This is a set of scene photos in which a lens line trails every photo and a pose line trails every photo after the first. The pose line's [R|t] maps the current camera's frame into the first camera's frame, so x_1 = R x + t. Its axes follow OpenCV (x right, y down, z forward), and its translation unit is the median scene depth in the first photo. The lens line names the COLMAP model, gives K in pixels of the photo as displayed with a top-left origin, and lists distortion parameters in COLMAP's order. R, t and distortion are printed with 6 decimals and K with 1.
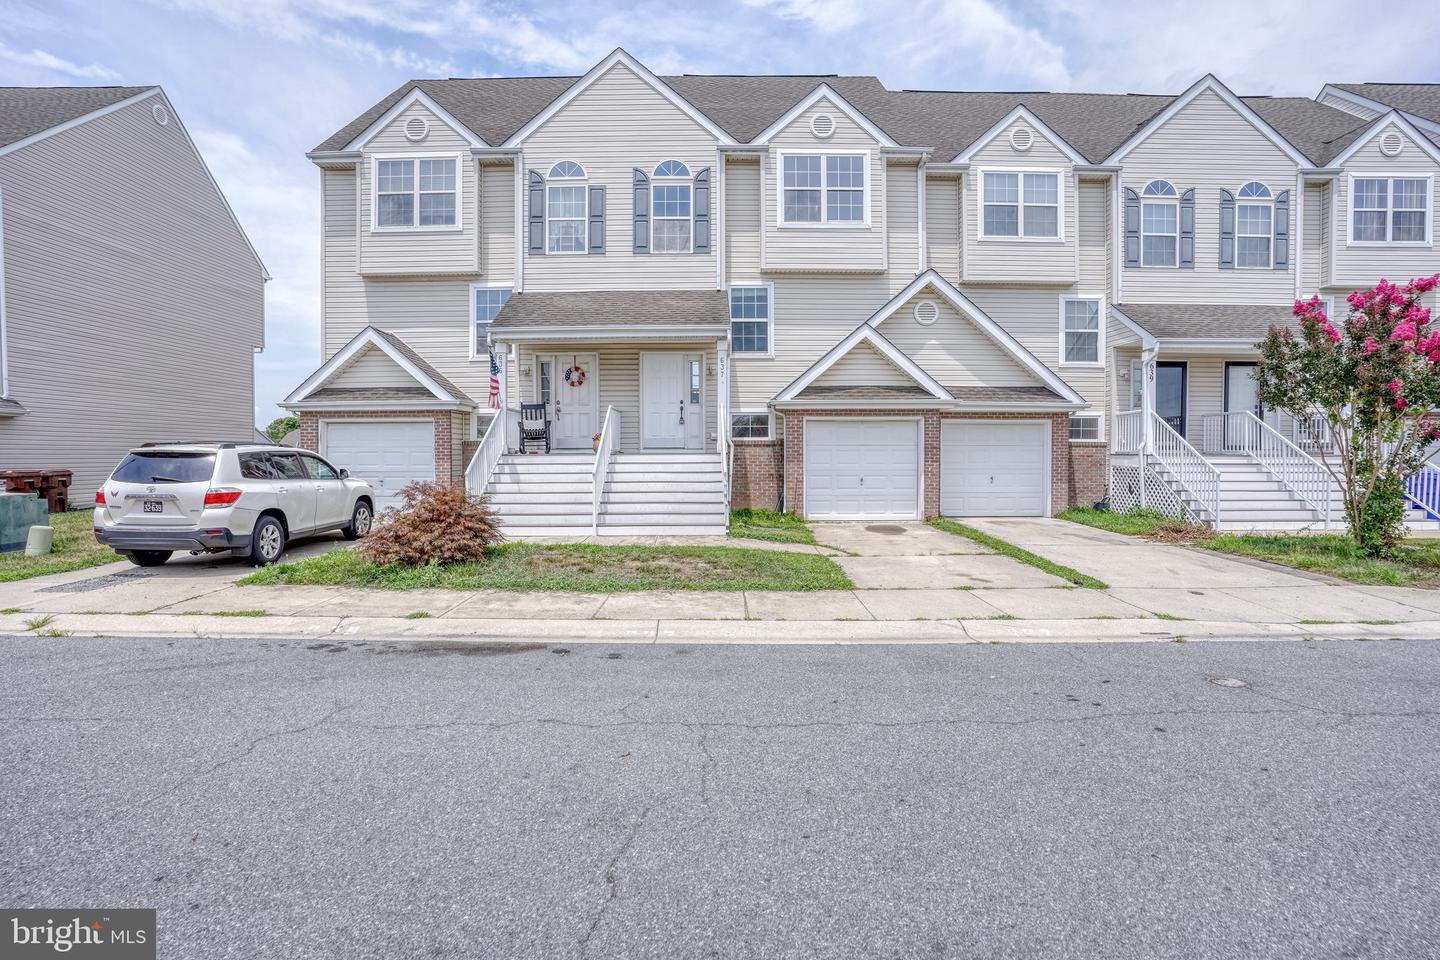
lens RADIAL K [[718.7, 0, 712.7], [0, 718.7, 474.8], [0, 0, 1]] dist [-0.065985, 0.030907]
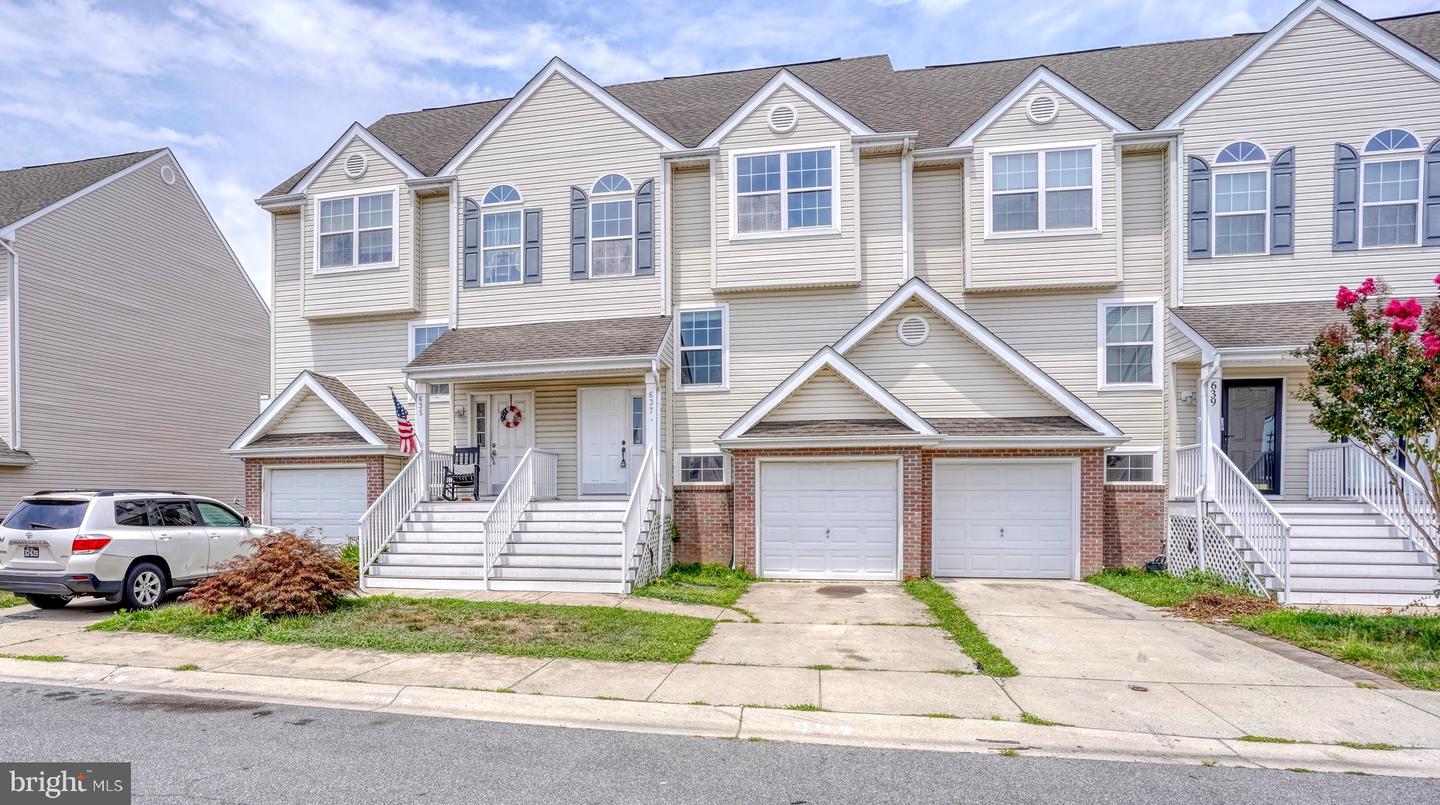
lens RADIAL K [[787.3, 0, 646.9], [0, 787.3, 515.3], [0, 0, 1]] dist [-0.065632, 0.033524]
pose [[0.976040, 0.003577, -0.217561, 0.201026], [-0.005787, 0.999938, -0.009522, -0.001833], [0.217513, 0.010553, 0.976000, 0.052411]]
